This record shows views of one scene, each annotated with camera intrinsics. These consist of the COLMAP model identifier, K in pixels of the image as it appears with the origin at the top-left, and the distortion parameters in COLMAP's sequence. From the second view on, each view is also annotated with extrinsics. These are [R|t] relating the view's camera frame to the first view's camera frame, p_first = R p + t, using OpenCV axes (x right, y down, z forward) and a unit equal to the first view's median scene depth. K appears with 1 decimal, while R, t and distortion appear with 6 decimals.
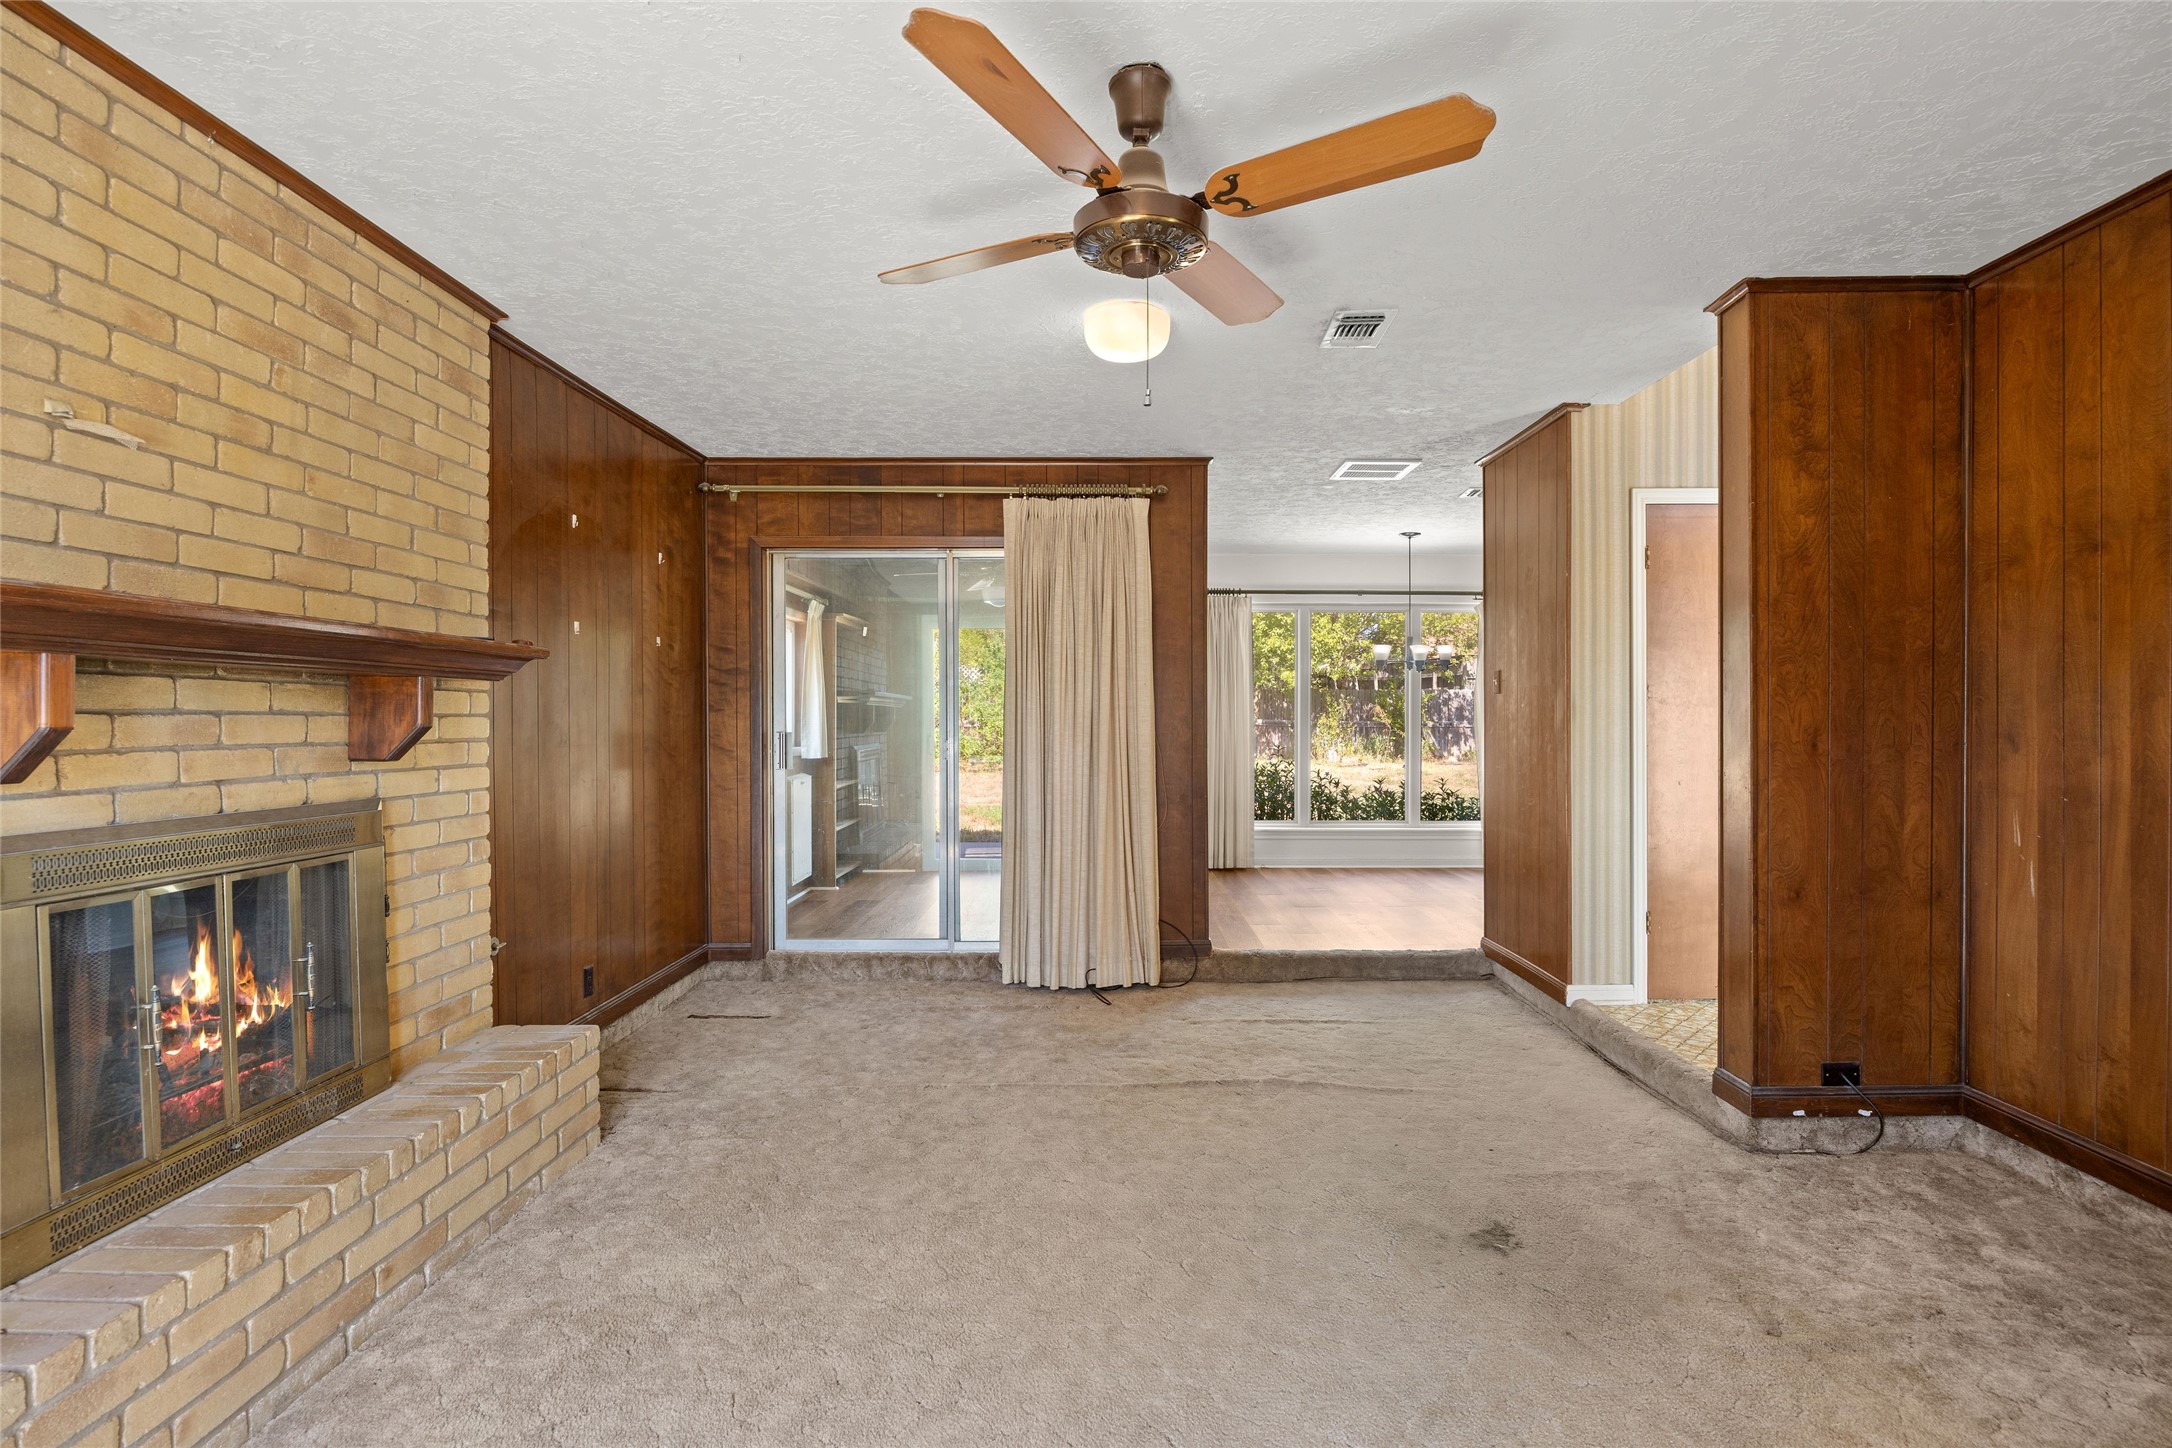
lens RADIAL K [[1025.1, 0, 1078.4], [0, 1025.1, 724.4], [0, 0, 1]] dist [-0.014203, 0.002291]
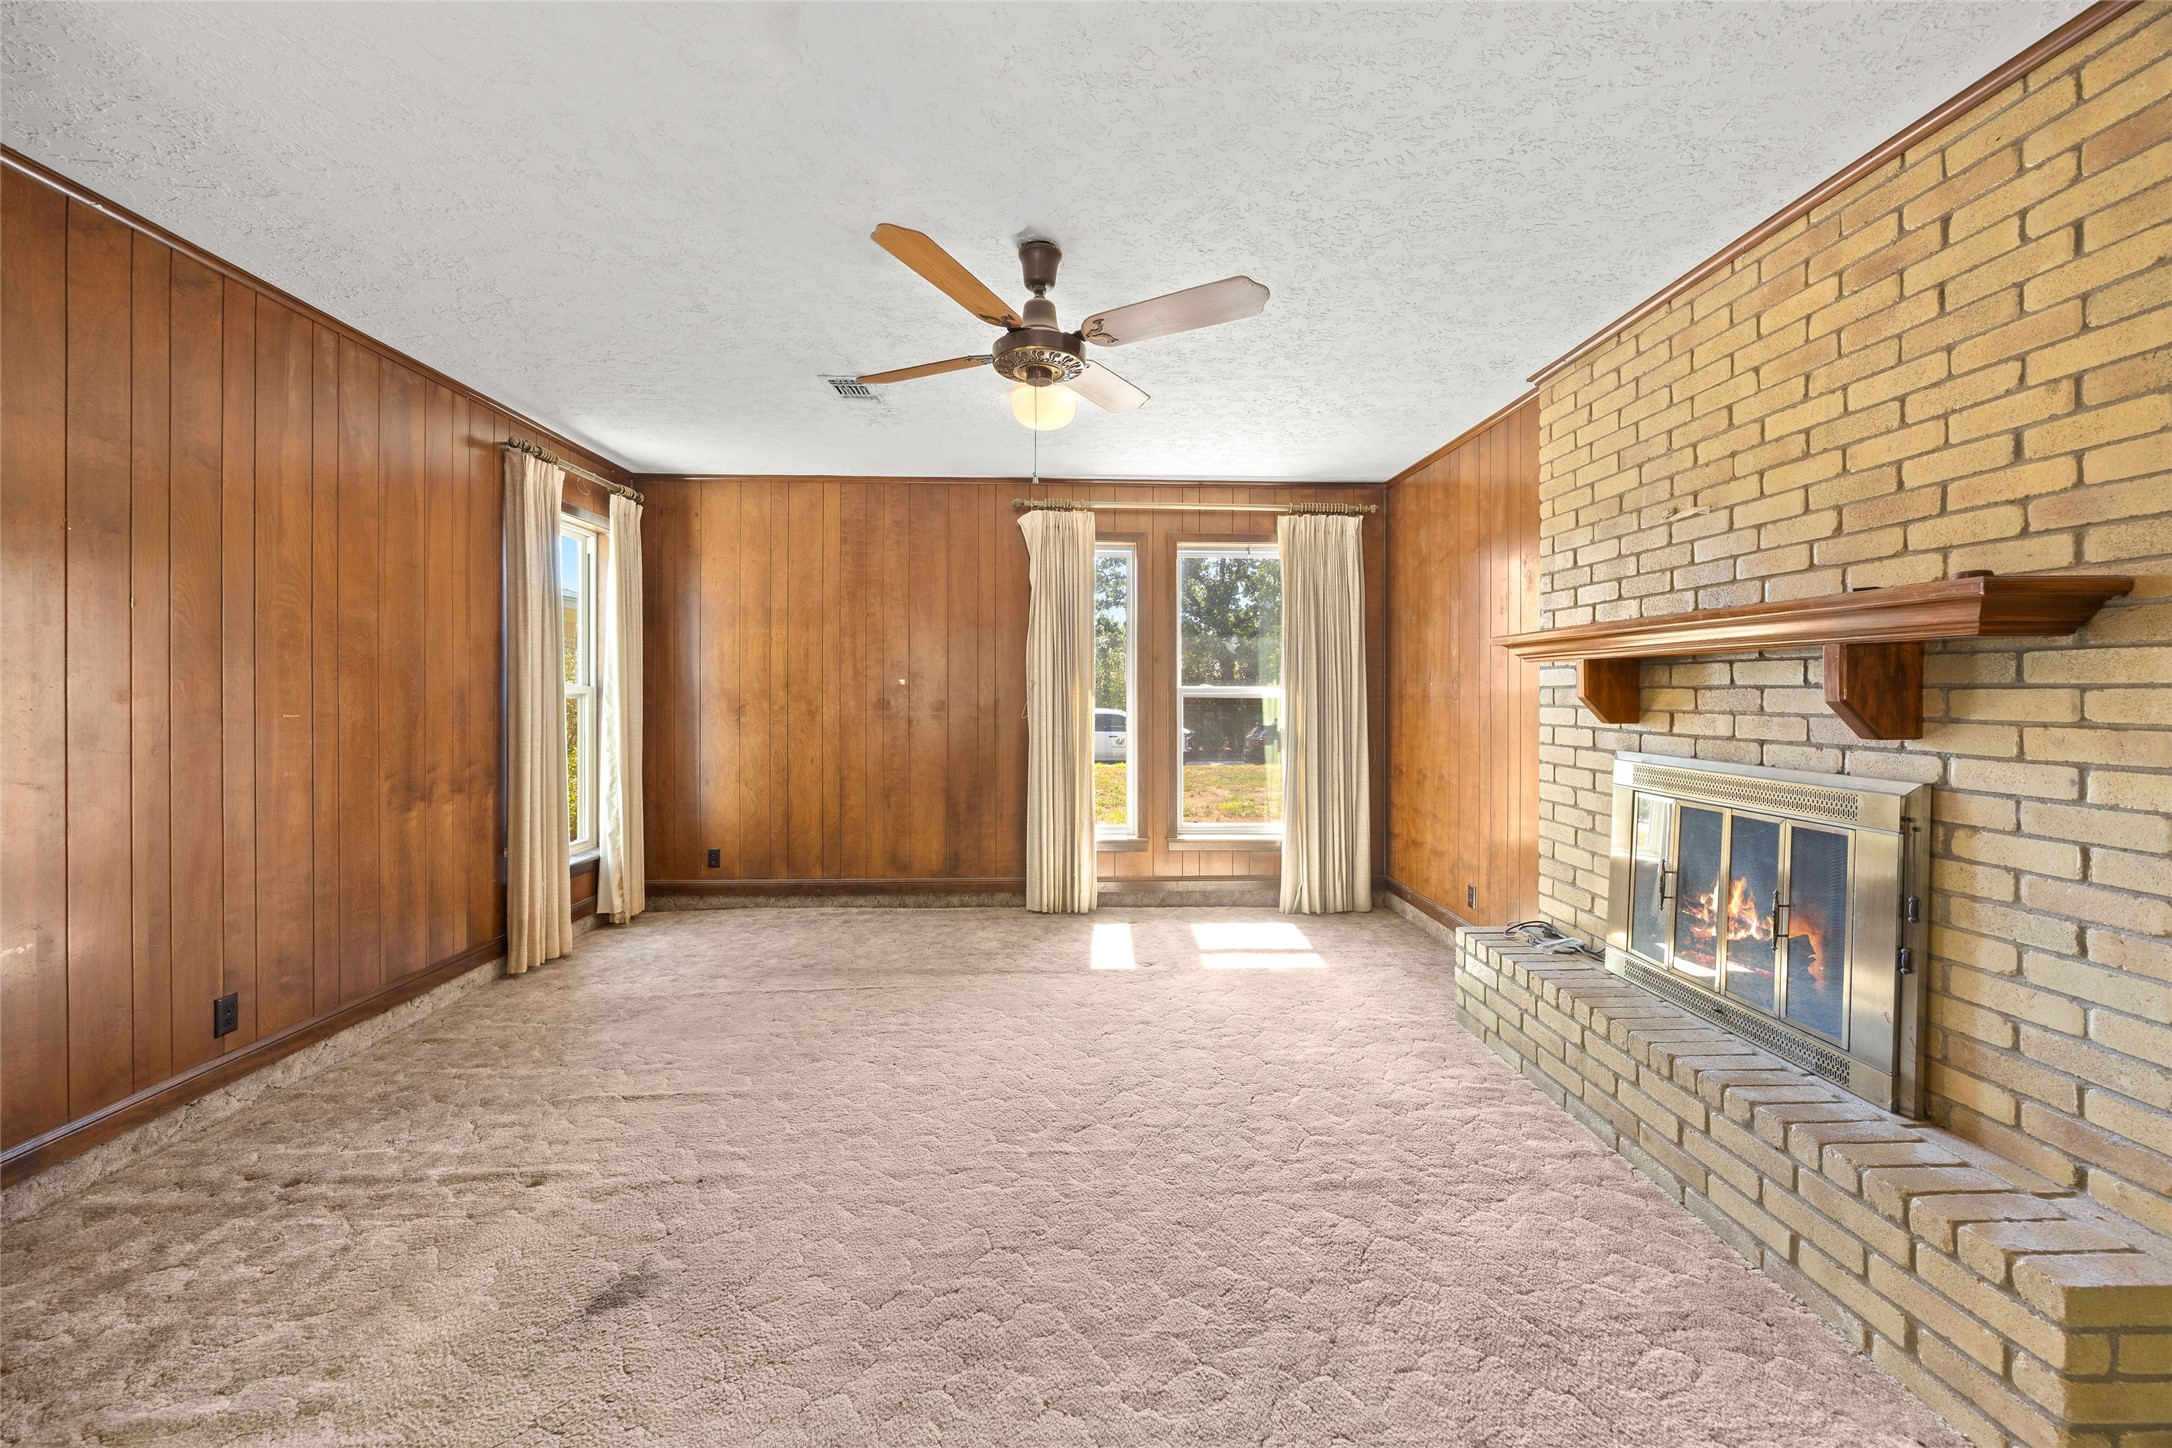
lens RADIAL K [[851.5, 0, 1058.2], [0, 851.5, 694.1], [0, 0, 1]] dist [-0.003288, 0.000492]
pose [[-0.999467, 0.001817, -0.032604, 0.052460], [0.001564, 0.999968, 0.007796, -0.008362], [0.032617, 0.007741, -0.999438, 1.419213]]
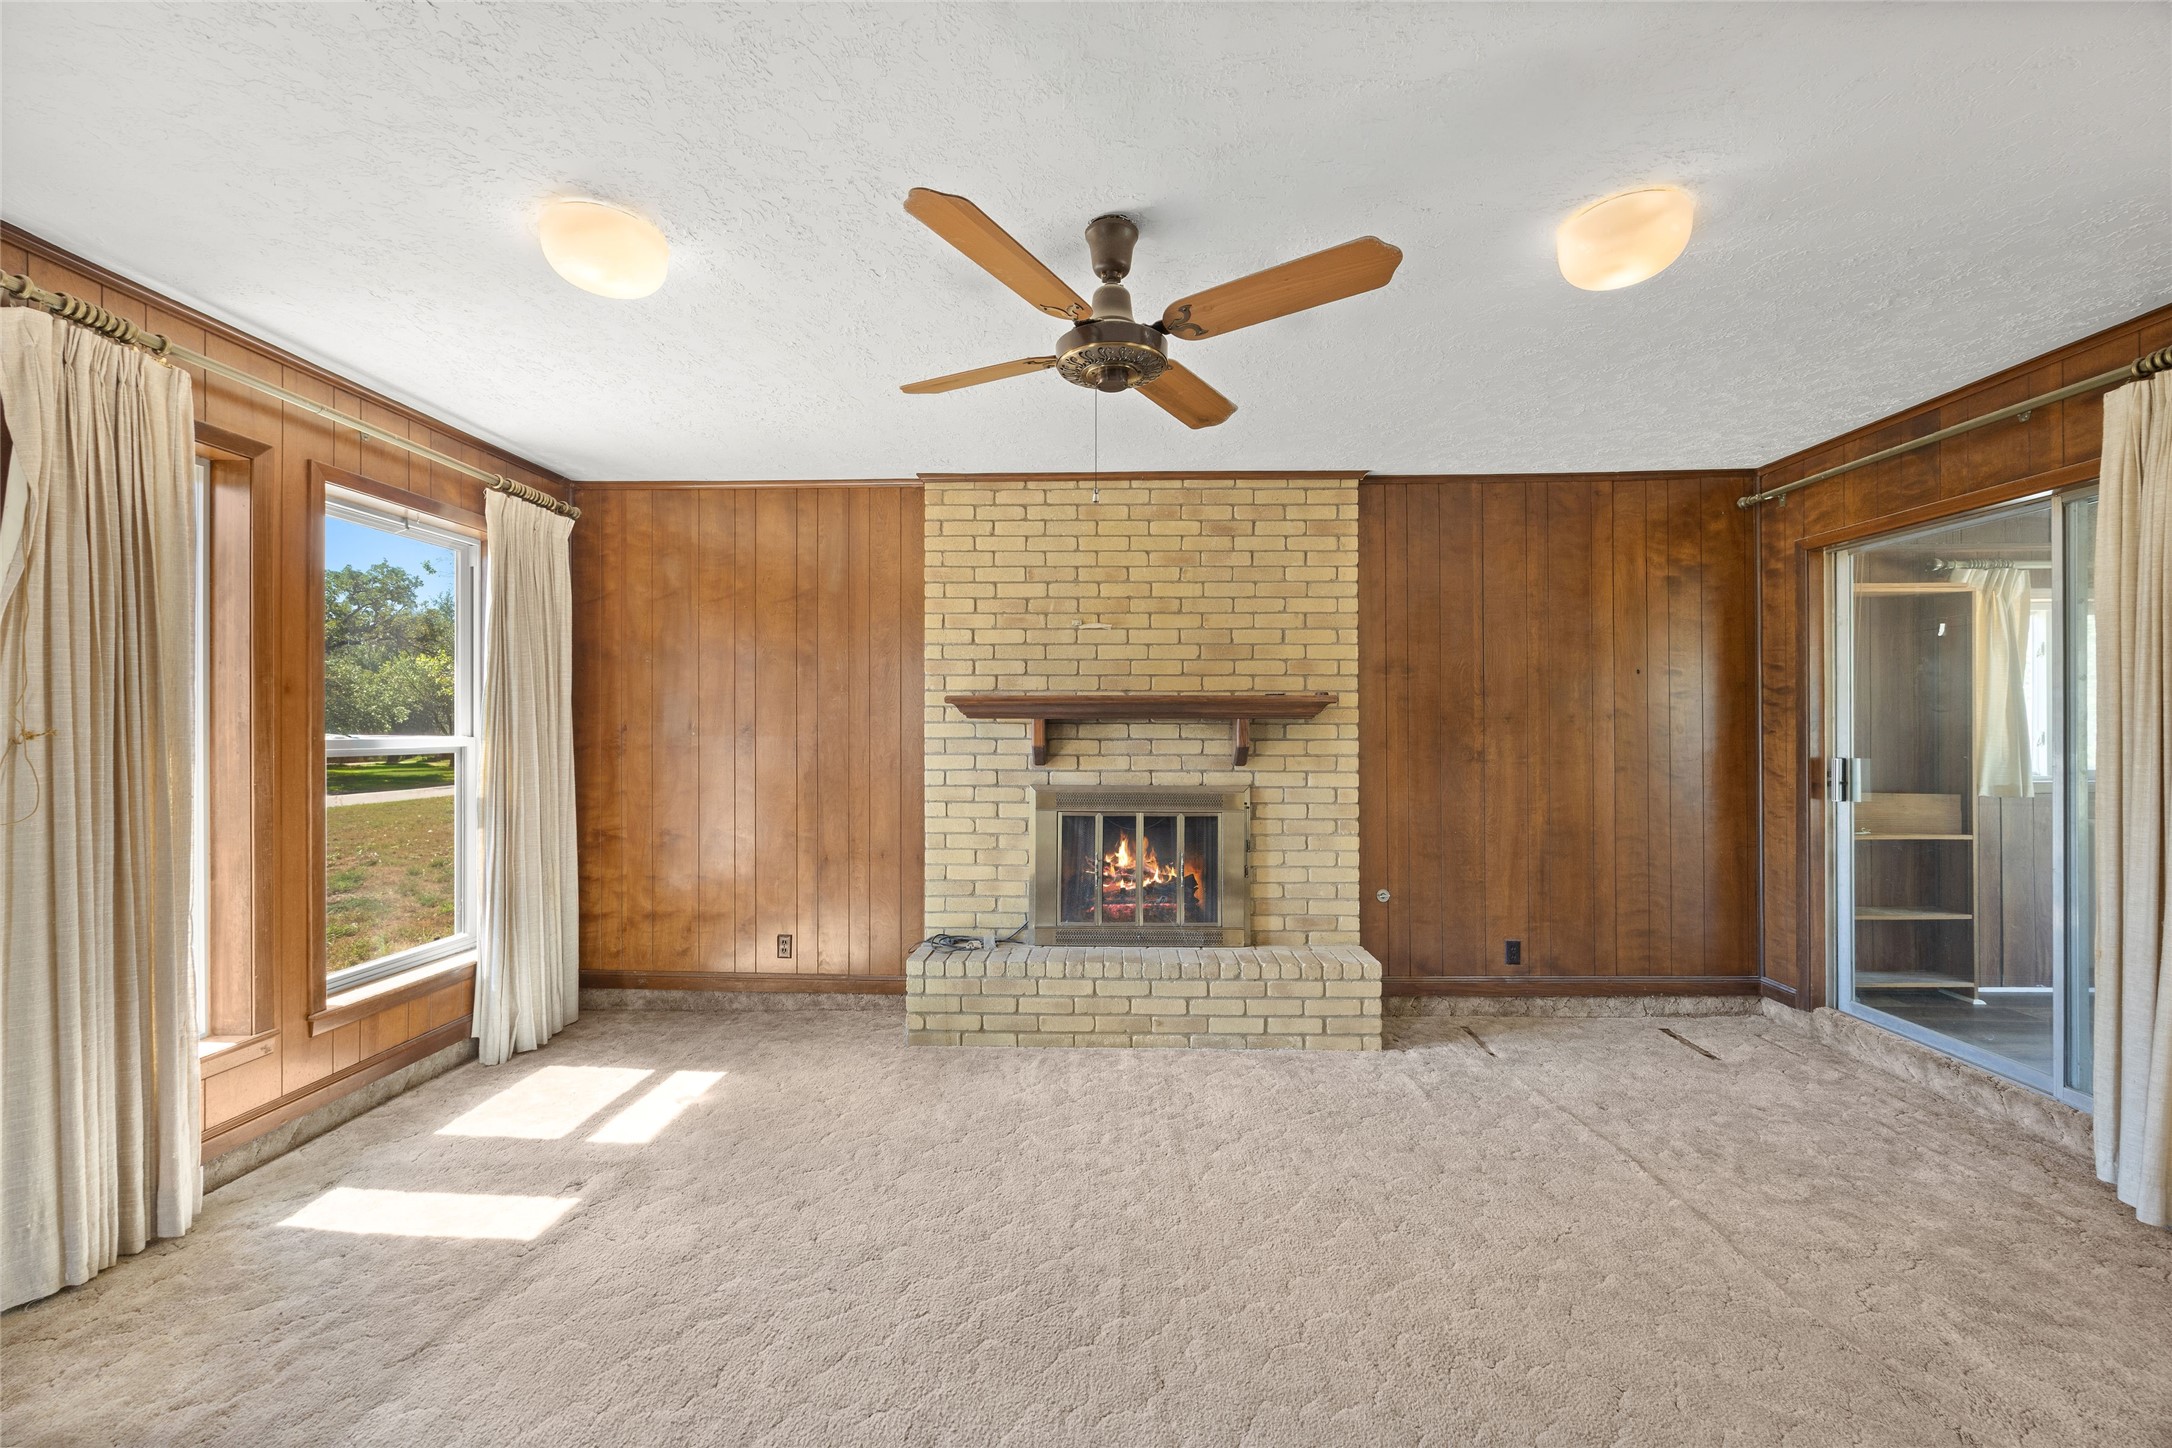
lens RADIAL K [[851.5, 0, 1127.4], [0, 851.5, 727.2], [0, 0, 1]] dist [-0.003288, 0.000492]
pose [[0.006681, 0.001964, -0.999976, 0.688420], [-0.004237, 0.999989, 0.001936, -0.028141], [0.999969, 0.004224, 0.006689, 0.651209]]
